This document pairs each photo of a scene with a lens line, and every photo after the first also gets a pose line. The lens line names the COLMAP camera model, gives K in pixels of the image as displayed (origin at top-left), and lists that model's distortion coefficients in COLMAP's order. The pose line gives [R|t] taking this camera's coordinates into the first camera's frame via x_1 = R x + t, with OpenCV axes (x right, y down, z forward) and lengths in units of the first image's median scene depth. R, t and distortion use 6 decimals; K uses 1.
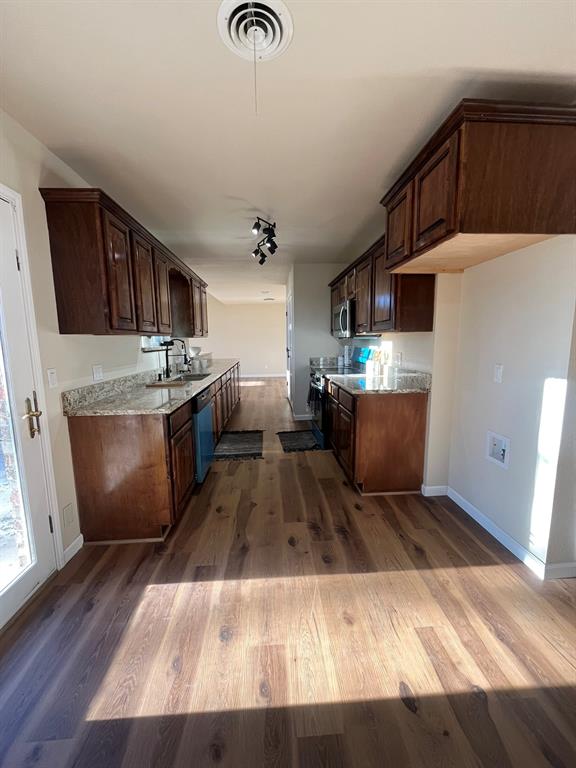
lens RADIAL K [[311.0, 0, 288.0], [0, 311.0, 384.0], [0, 0, 1]] dist [-0.001232, -0.000199]
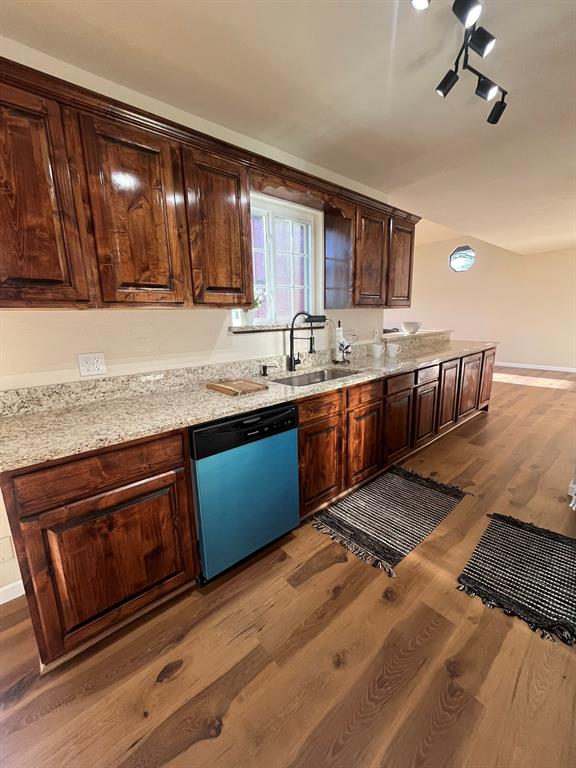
lens RADIAL K [[311.0, 0, 288.0], [0, 311.0, 384.0], [0, 0, 1]] dist [-0.001232, -0.000199]
pose [[0.609461, 0.163273, -0.775822, 0.129164], [-0.094686, 0.986551, 0.133238, -0.079650], [0.787141, -0.007744, 0.616724, 0.569848]]
